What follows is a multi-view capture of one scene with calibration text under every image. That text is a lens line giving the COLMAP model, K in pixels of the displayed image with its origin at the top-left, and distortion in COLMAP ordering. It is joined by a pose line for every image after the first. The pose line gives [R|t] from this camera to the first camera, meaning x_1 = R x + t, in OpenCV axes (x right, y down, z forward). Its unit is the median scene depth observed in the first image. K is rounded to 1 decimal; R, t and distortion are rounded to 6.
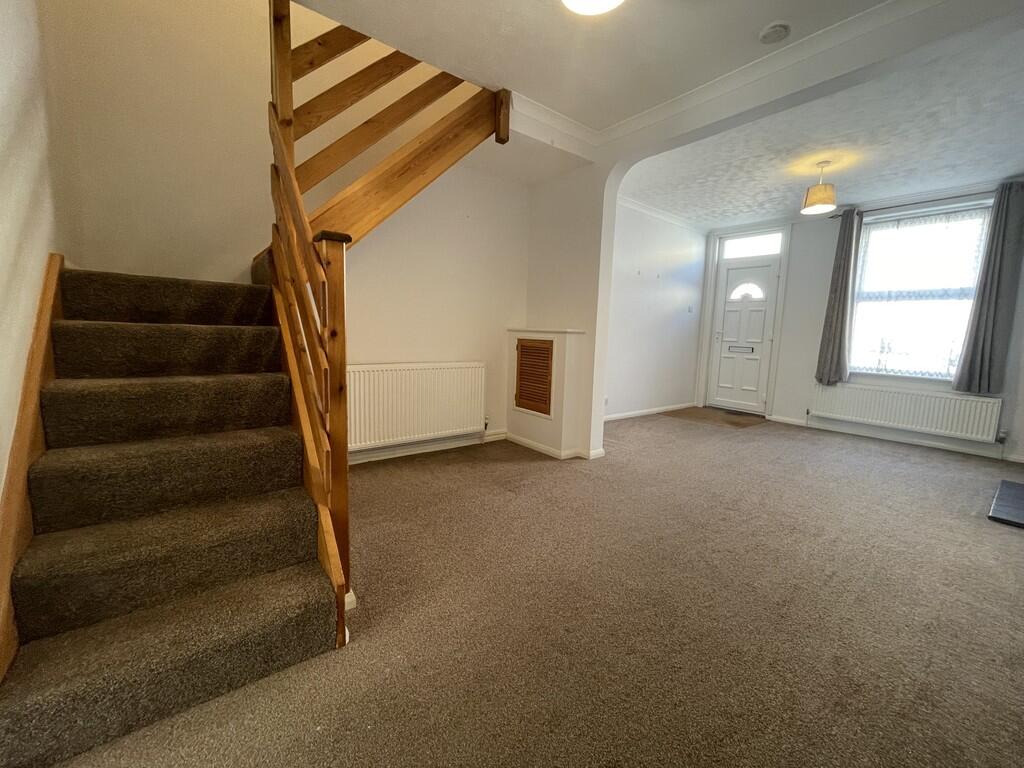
lens RADIAL K [[416.6, 0, 514.9], [0, 416.6, 376.8], [0, 0, 1]] dist [0.001000, 0.000620]
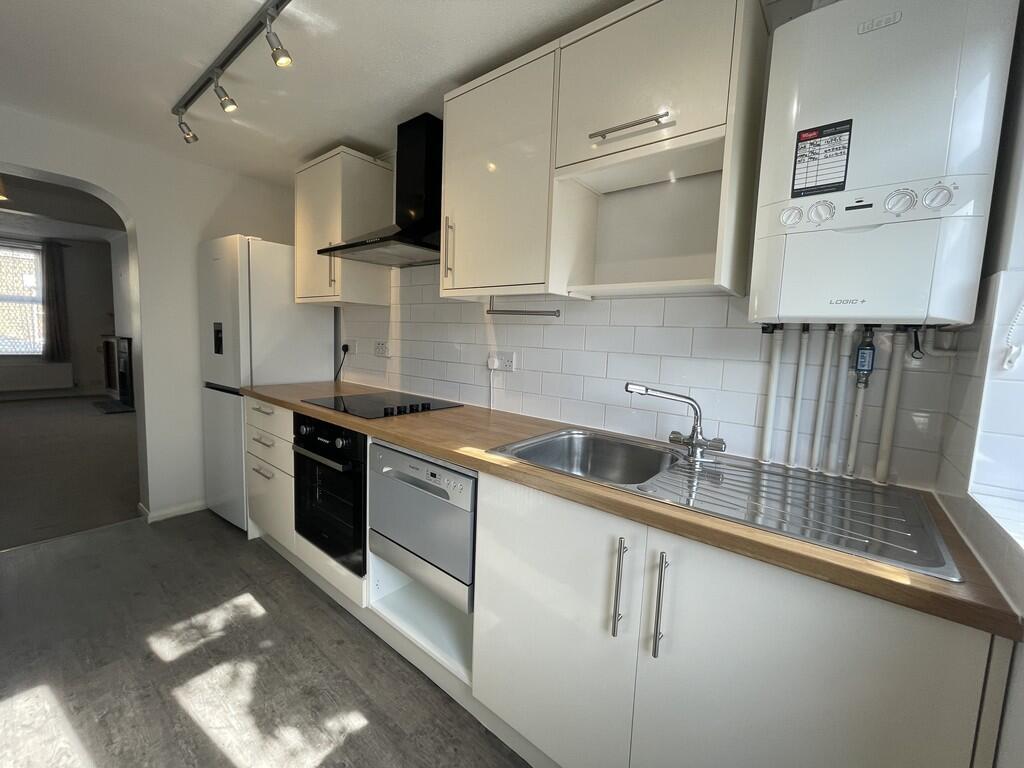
lens RADIAL K [[416.6, 0, 505.3], [0, 416.6, 377.6], [0, 0, 1]] dist [0.001000, 0.000620]
pose [[-0.225304, -0.135597, 0.964806, -0.981368], [0.061154, 0.986347, 0.152905, -0.043218], [-0.972367, 0.093452, -0.213936, -0.417203]]
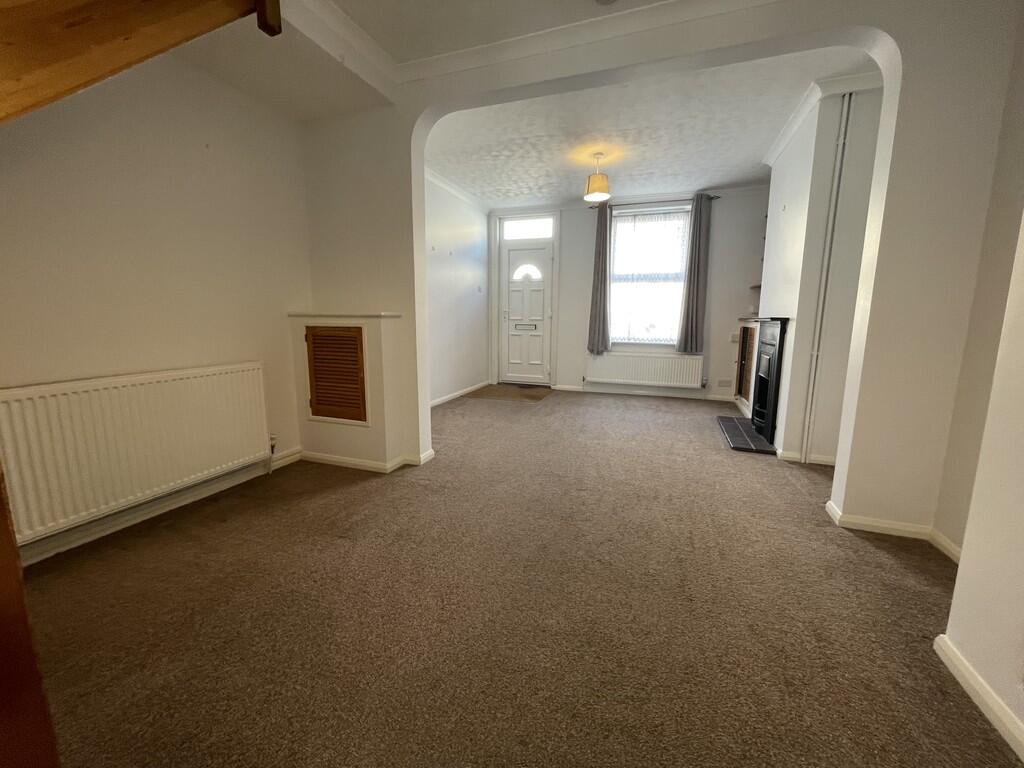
lens RADIAL K [[416.6, 0, 514.0], [0, 416.6, 376.3], [0, 0, 1]] dist [0.001000, 0.000620]
pose [[0.849991, -0.103878, 0.516454, -0.070219], [0.079870, 0.994444, 0.068569, -0.022608], [-0.520708, -0.017034, 0.853565, 0.153958]]
